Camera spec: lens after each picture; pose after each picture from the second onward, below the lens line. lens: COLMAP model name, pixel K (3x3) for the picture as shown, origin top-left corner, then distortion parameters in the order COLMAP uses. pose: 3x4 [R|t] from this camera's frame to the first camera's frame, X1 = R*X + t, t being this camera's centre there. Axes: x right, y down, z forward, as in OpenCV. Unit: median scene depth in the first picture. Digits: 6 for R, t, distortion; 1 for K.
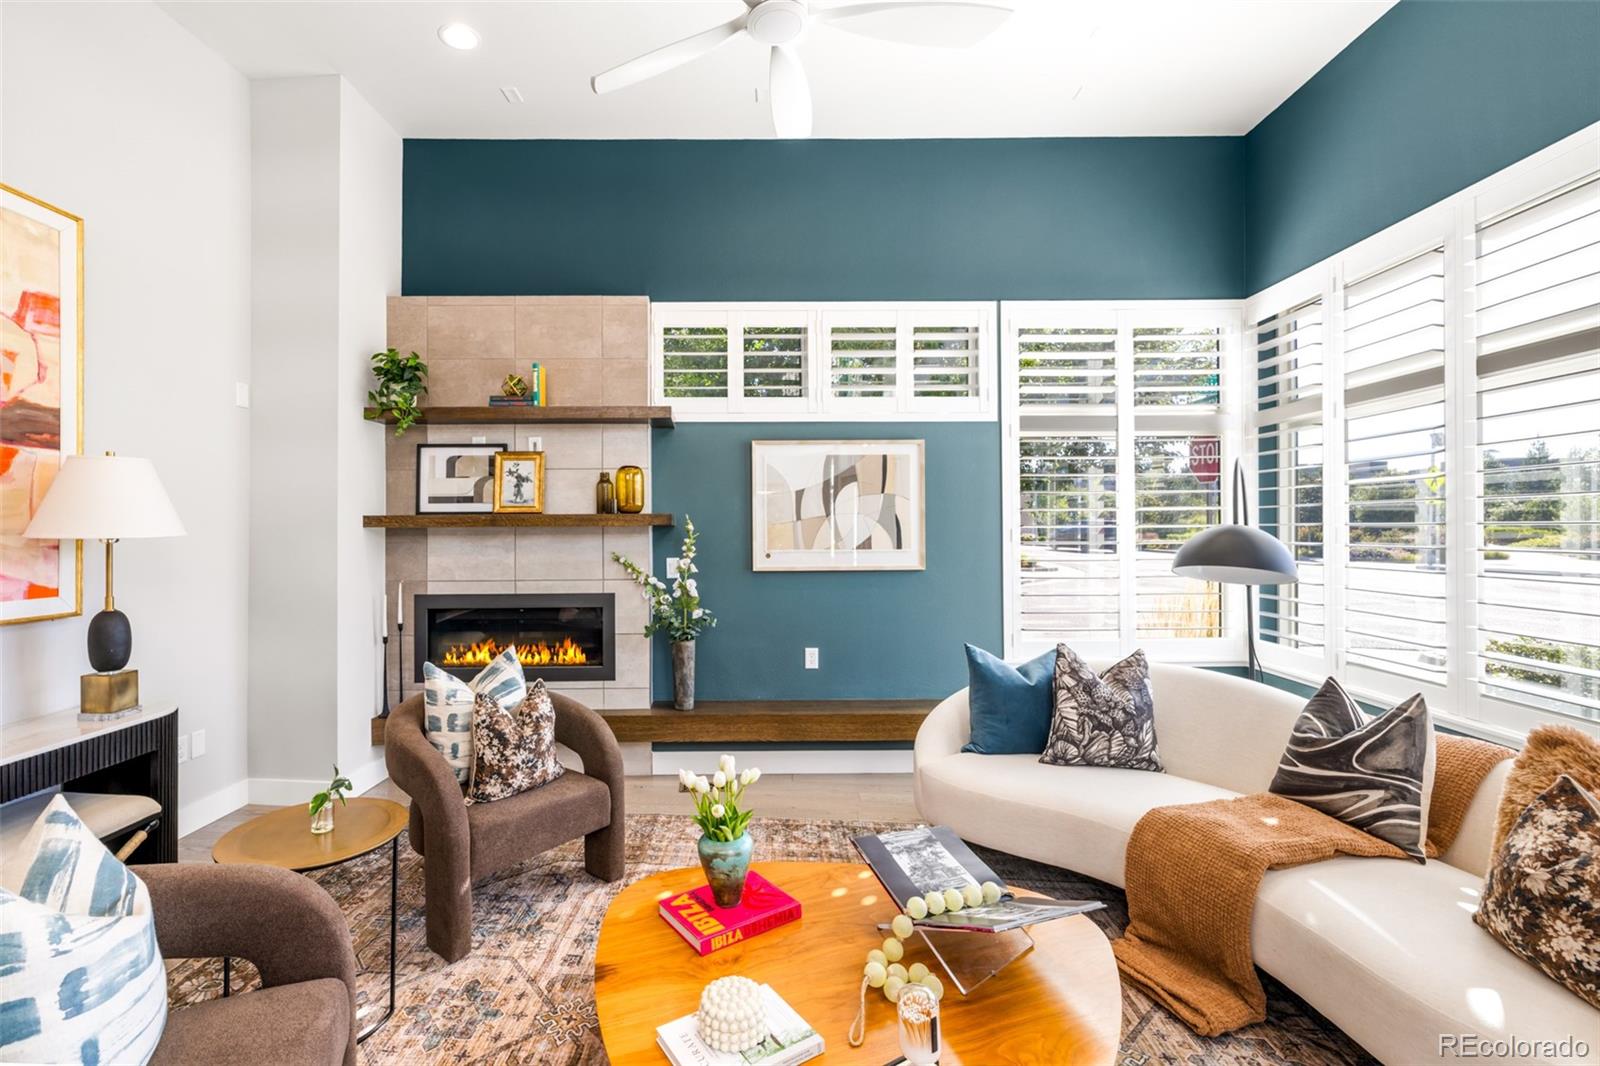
lens RADIAL K [[710.9, 0, 716.8], [0, 710.9, 525.7], [0, 0, 1]] dist [0.000991, -0.000046]
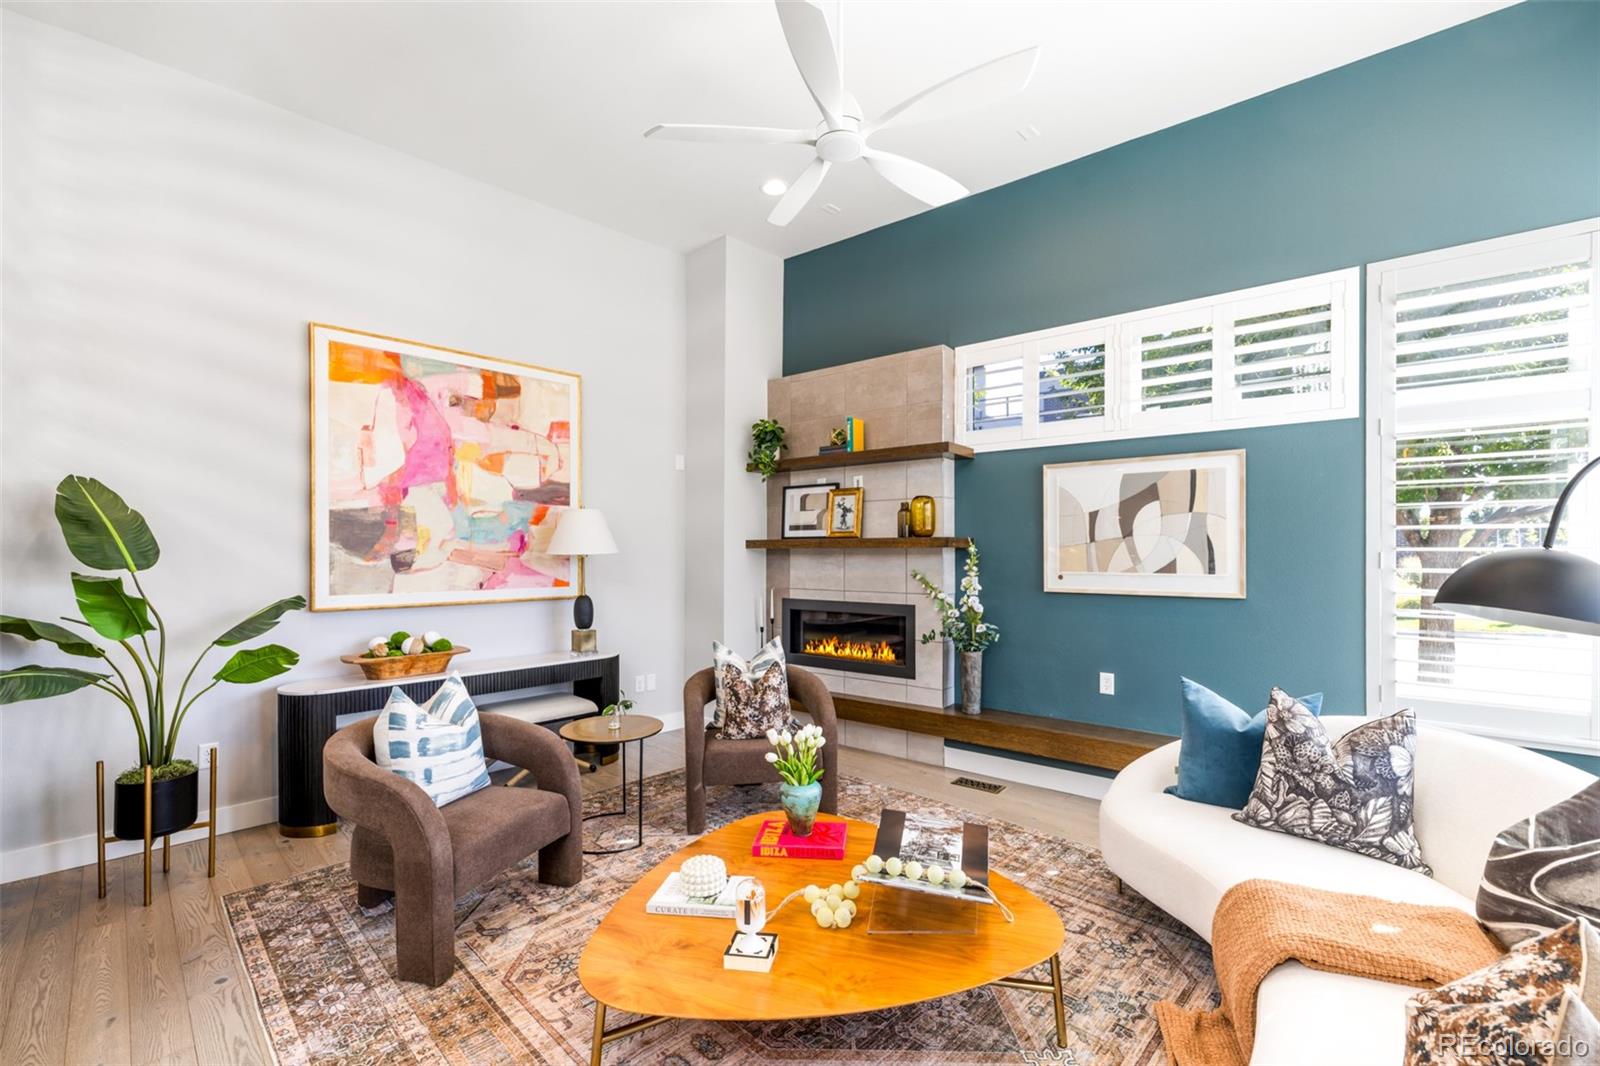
lens RADIAL K [[679.8, 0, 794.3], [0, 679.8, 553.8], [0, 0, 1]] dist [0.001386, 0.000035]
pose [[0.777357, 0.007438, -0.629016, 0.410091], [0.000220, 0.999927, 0.012097, -0.003220], [0.629060, -0.009542, 0.777298, 0.006938]]
